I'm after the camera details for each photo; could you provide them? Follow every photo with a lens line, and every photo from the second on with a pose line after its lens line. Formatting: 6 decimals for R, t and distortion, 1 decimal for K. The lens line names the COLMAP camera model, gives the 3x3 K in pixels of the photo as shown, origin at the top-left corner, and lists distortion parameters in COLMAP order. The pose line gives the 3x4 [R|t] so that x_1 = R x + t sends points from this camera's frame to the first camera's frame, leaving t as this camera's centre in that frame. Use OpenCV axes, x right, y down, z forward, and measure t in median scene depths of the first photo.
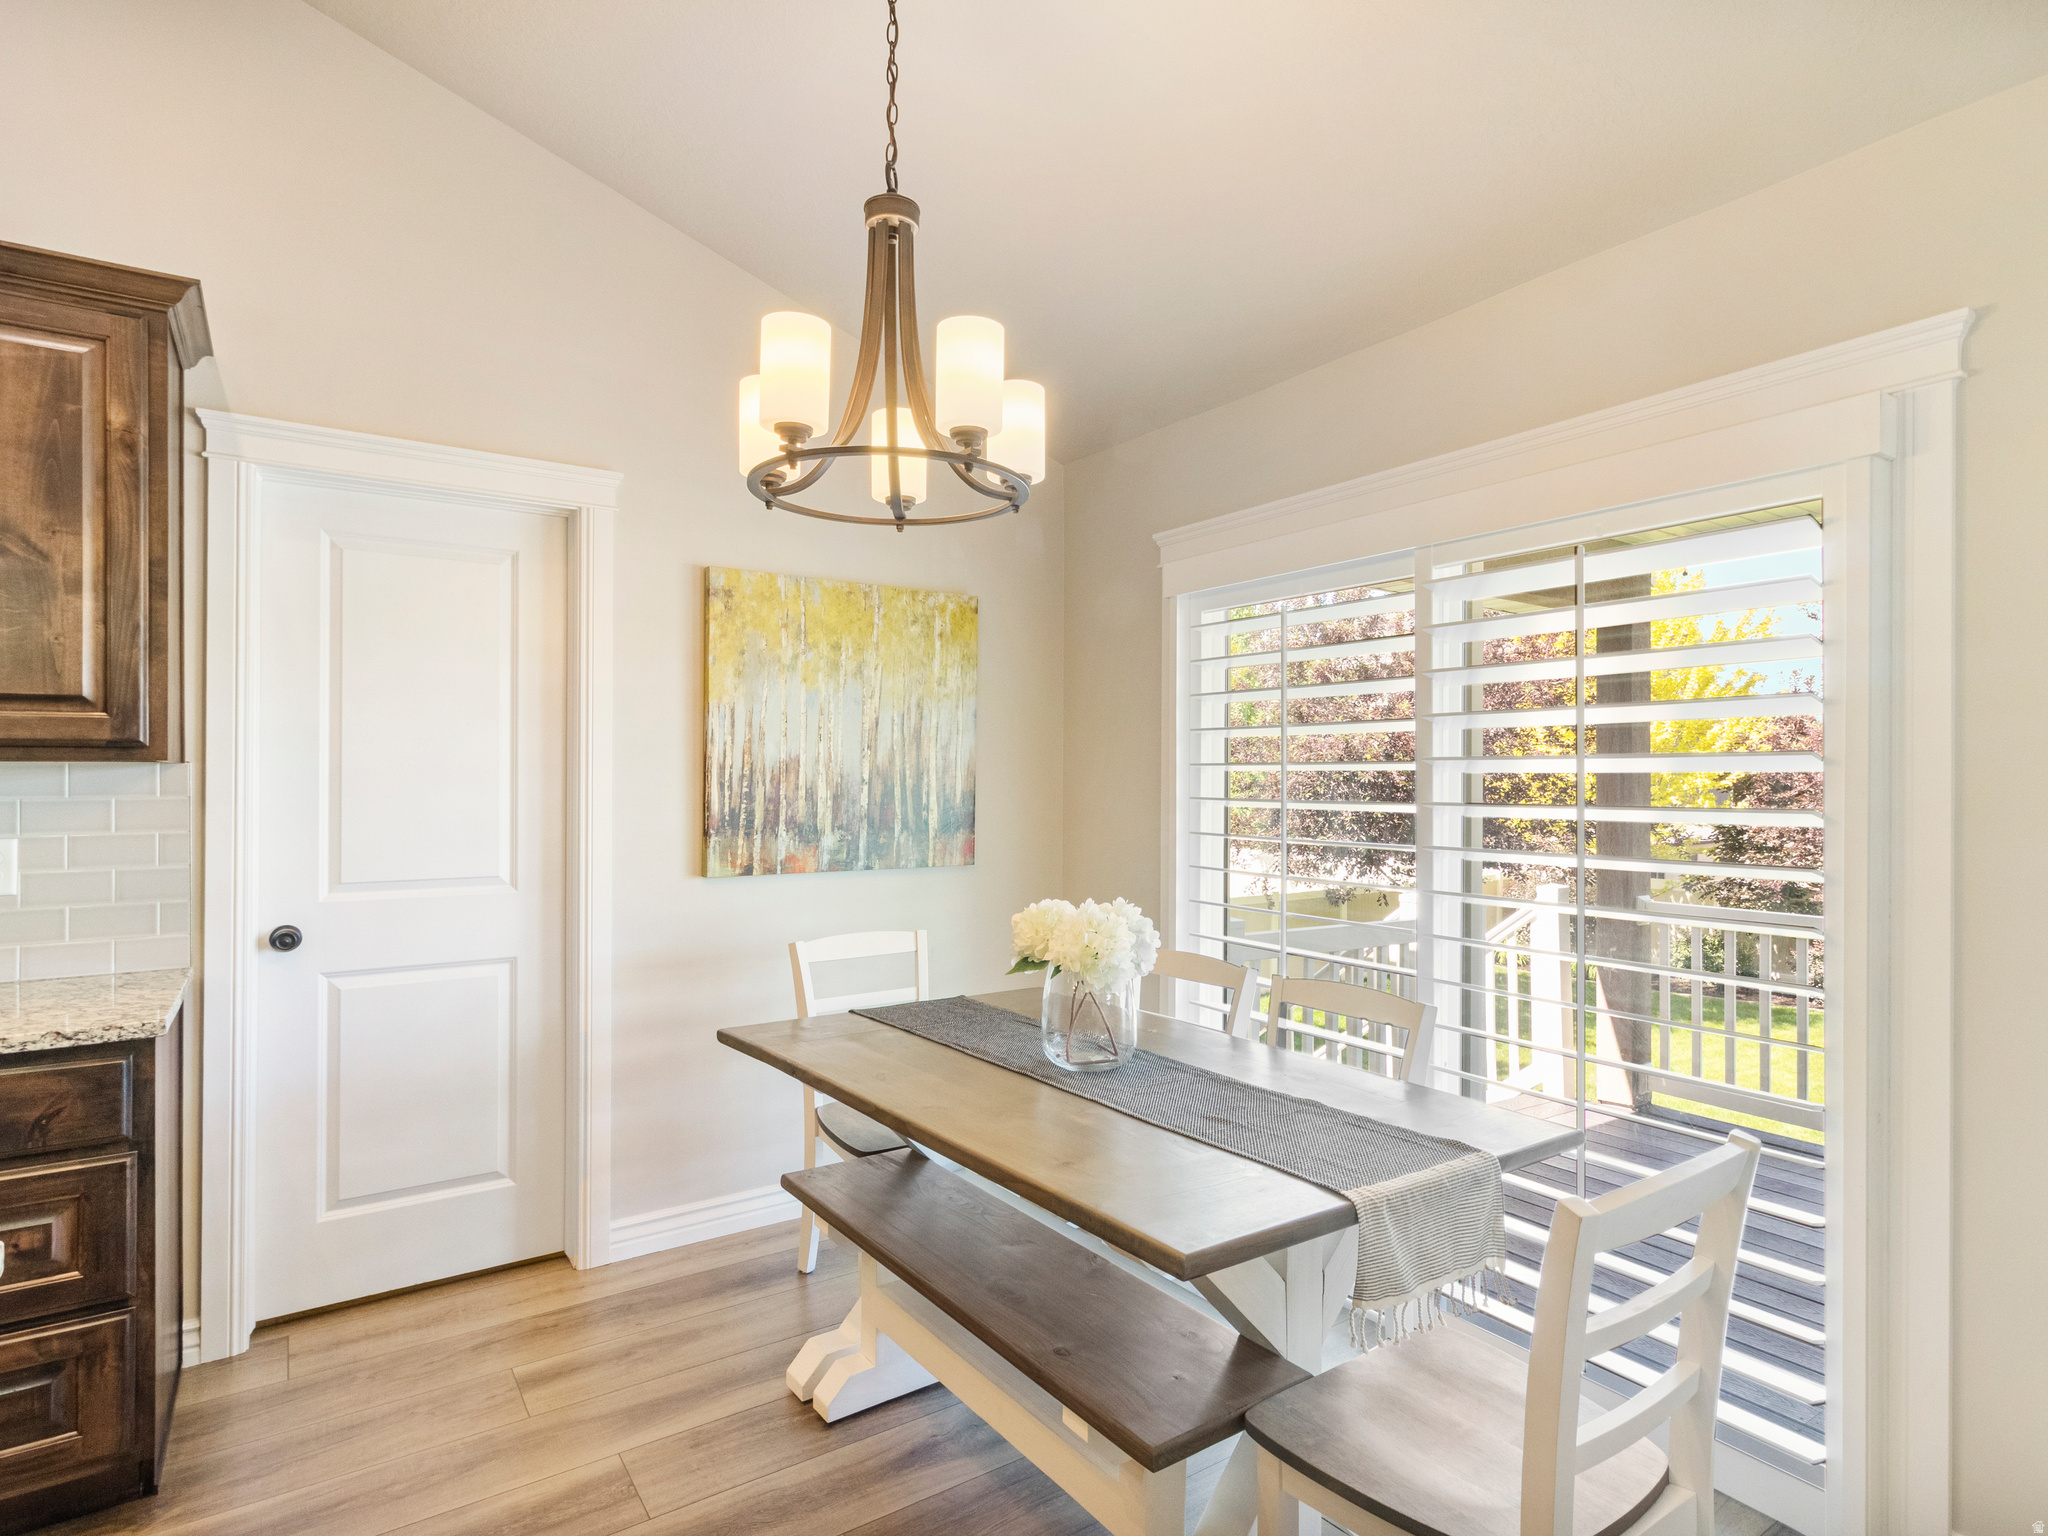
lens RADIAL K [[1086.7, 0, 1032.1], [0, 1086.7, 773.7], [0, 0, 1]] dist [0.002084, 0.000731]
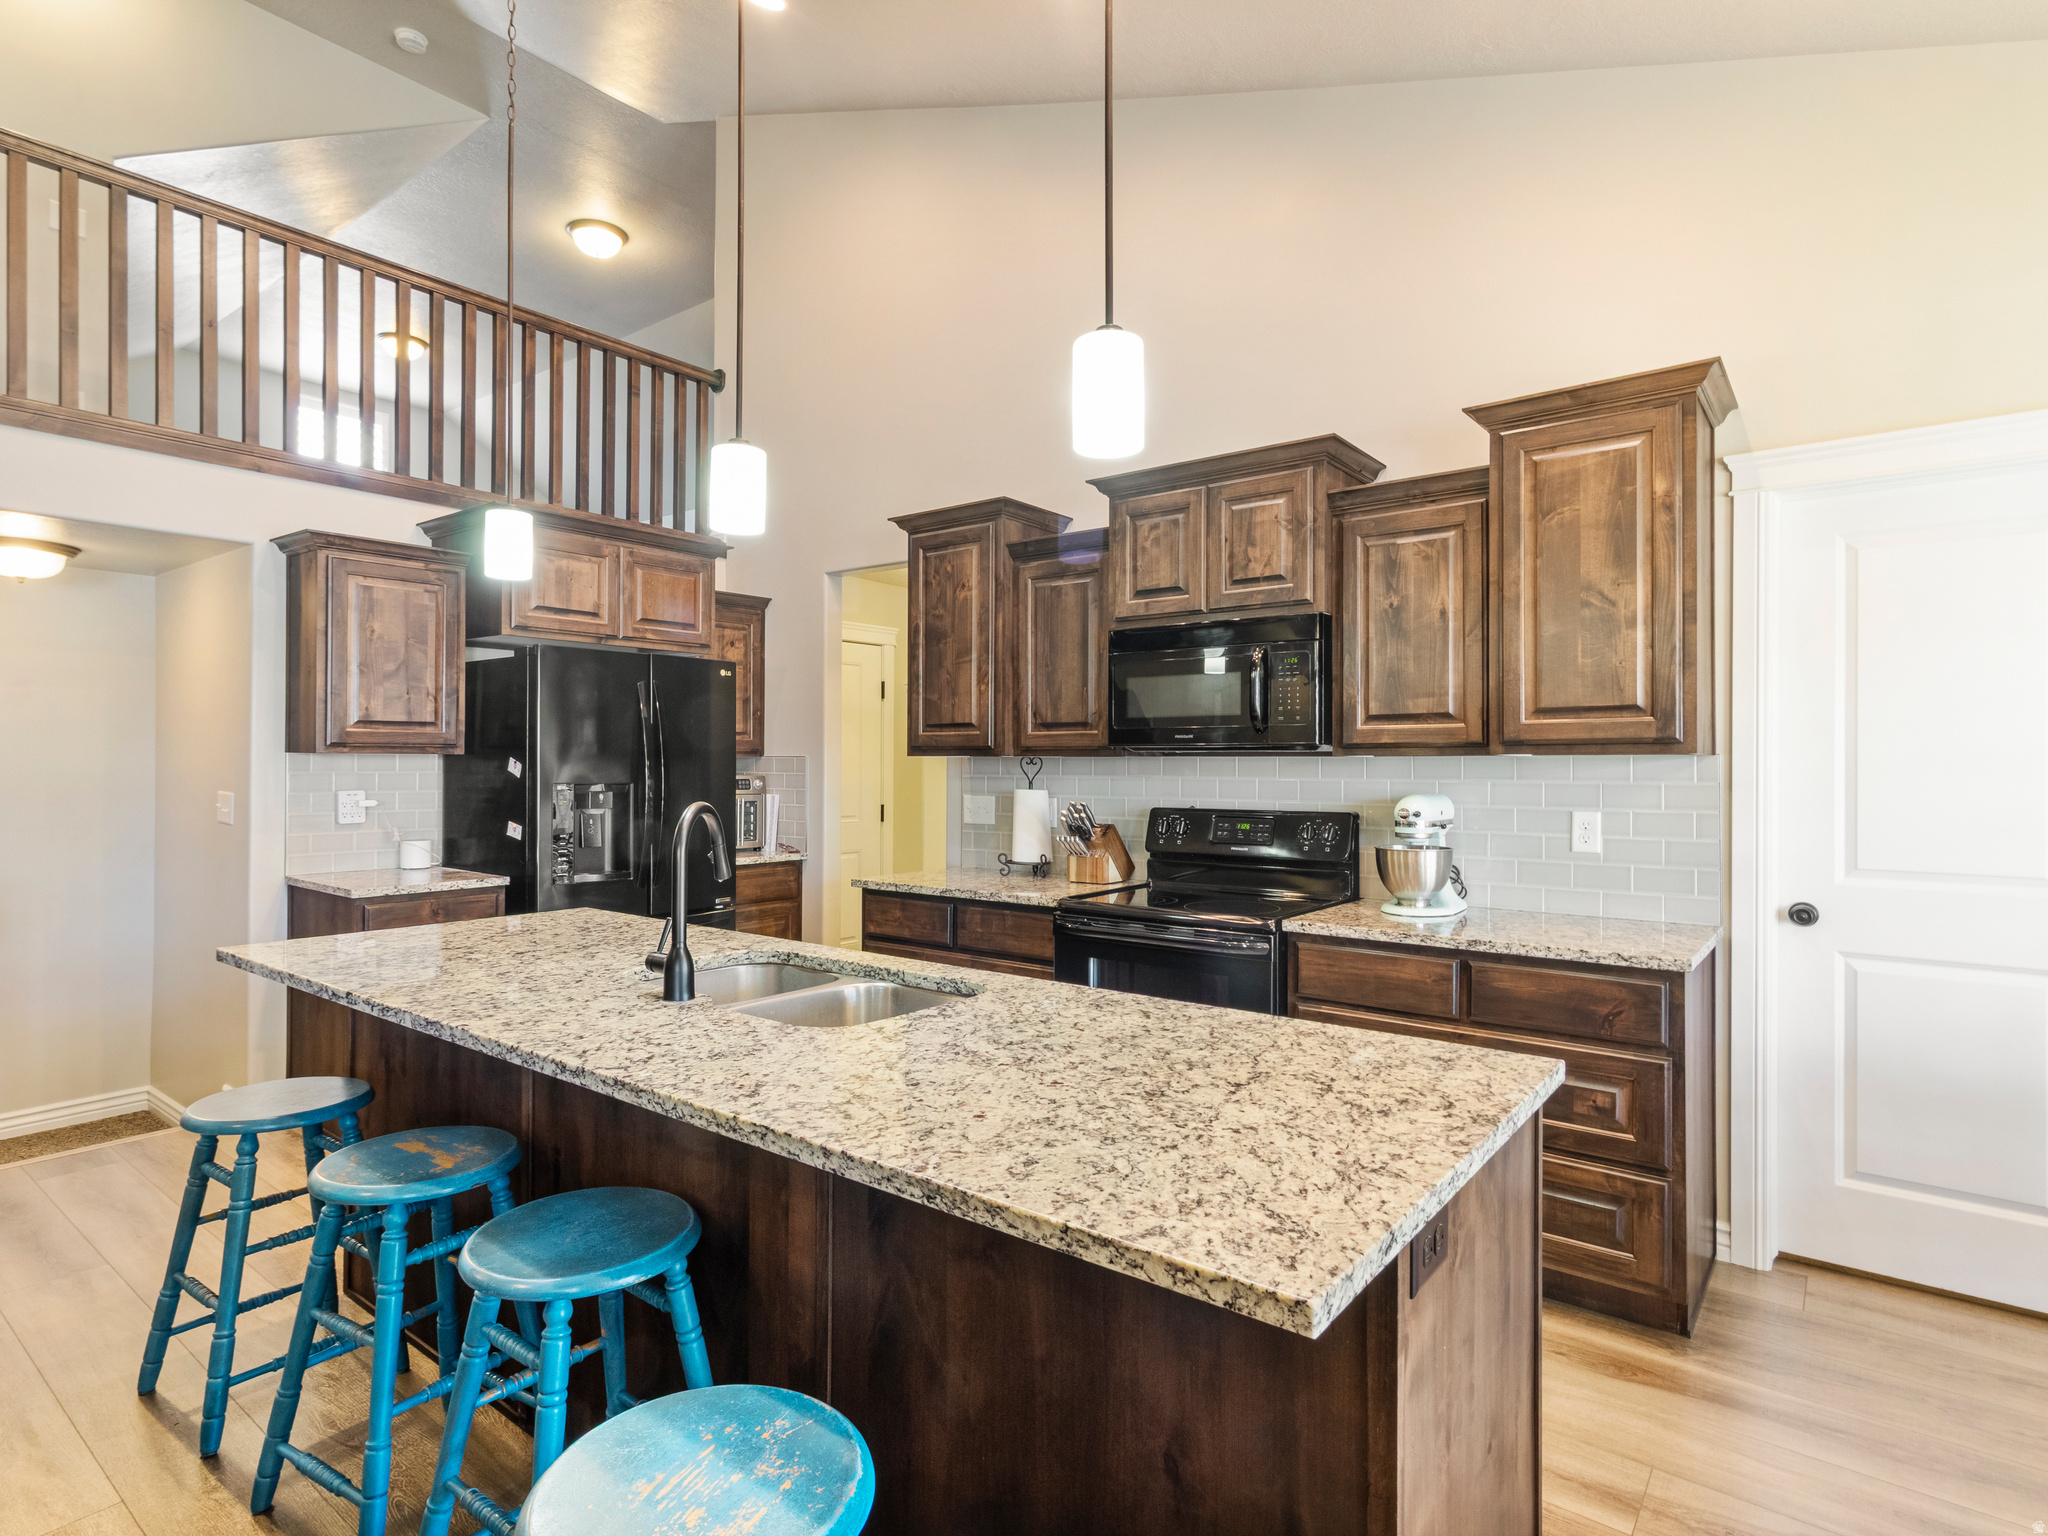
lens RADIAL K [[1078.9, 0, 1023.8], [0, 1078.9, 757.0], [0, 0, 1]] dist [0.003434, 0.002480]
pose [[0.304396, -0.007141, -0.952519, 0.142255], [-0.000645, 0.999970, -0.007703, 0.002043], [0.952545, 0.002959, 0.304382, -0.101891]]
